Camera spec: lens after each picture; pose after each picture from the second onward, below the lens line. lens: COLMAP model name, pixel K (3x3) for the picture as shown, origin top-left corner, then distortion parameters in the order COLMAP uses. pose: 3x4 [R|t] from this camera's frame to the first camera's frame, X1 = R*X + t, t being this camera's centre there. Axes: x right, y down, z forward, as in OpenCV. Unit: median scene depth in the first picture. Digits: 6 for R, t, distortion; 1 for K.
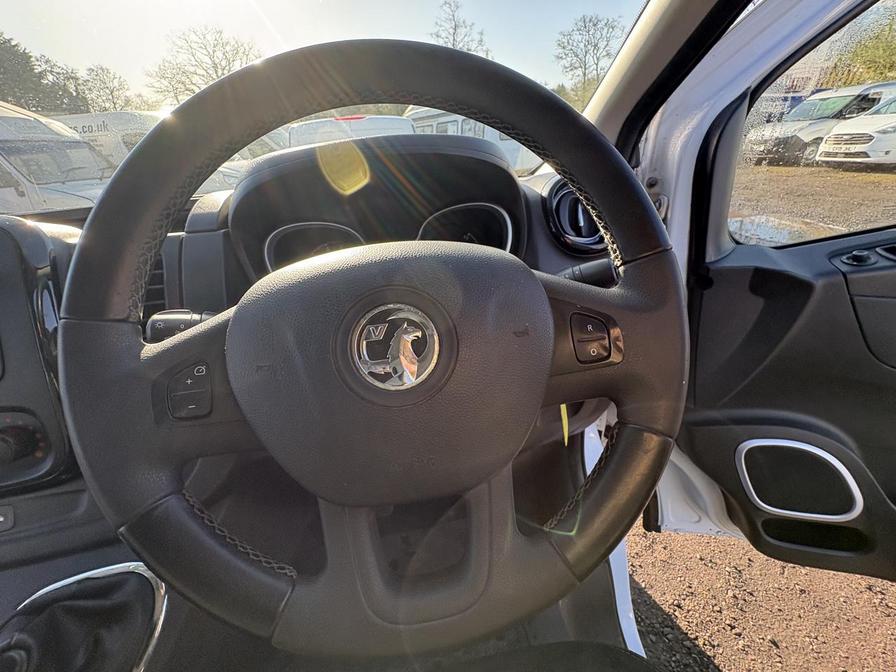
lens RADIAL K [[360.6, 0, 445.6], [0, 360.6, 337.5], [0, 0, 1]] dist [-0.000715, 0.000422]
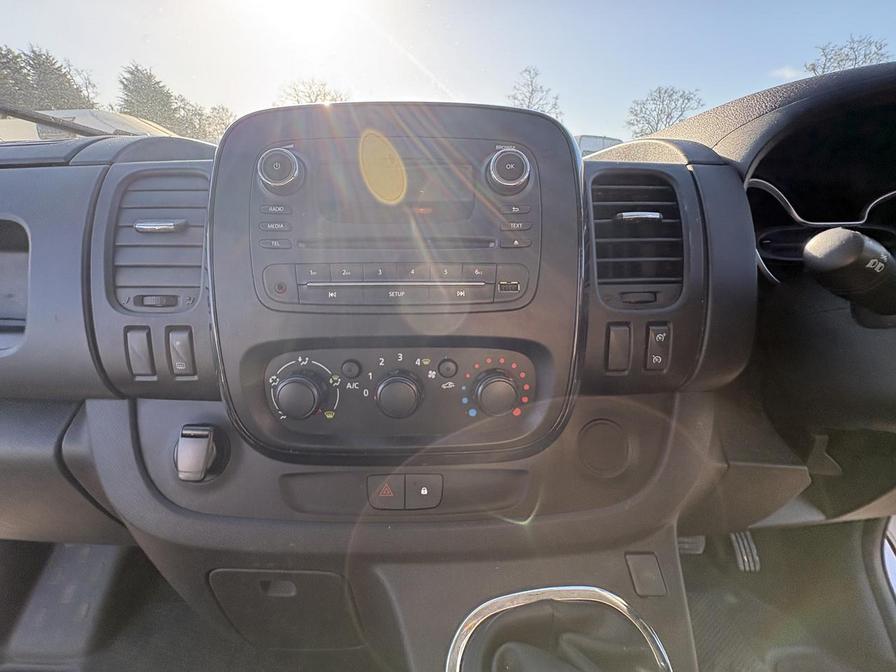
lens RADIAL K [[359.9, 0, 443.9], [0, 359.9, 335.0], [0, 0, 1]] dist [0.001259, -0.000601]
pose [[0.984971, 0.128743, -0.115137, -0.345651], [-0.141058, 0.984299, -0.106102, 0.075882], [0.099669, 0.120749, 0.987667, 0.063467]]
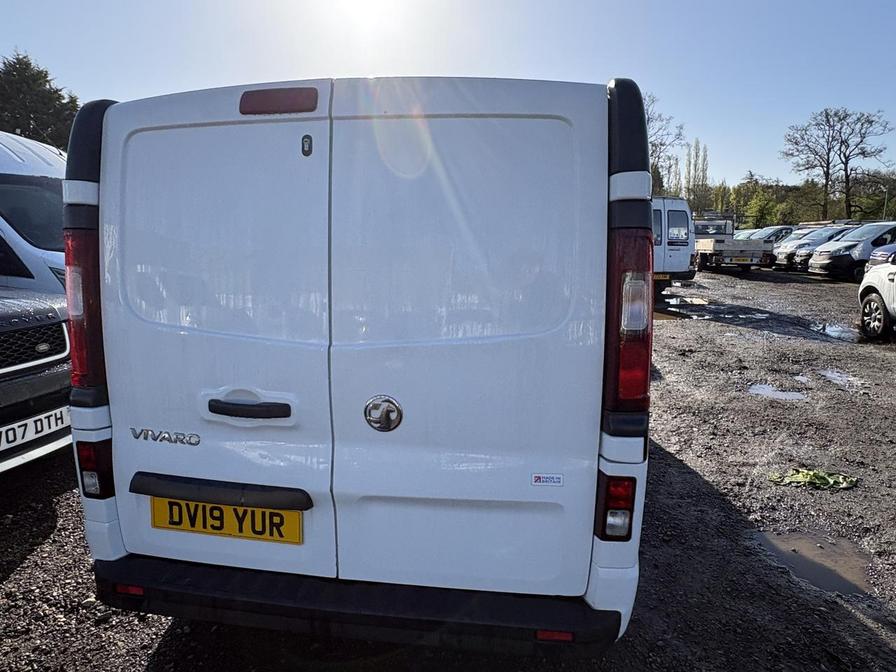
lens RADIAL K [[546.0, 0, 448.0], [0, 546.0, 336.0], [0, 0, 1]] dist [0.002532, 0.001402]
pose [[0.946920, 0.126326, -0.295608, 0.567399], [-0.211237, 0.937673, -0.275948, 1.252454], [0.242324, 0.323744, 0.914587, -2.477433]]
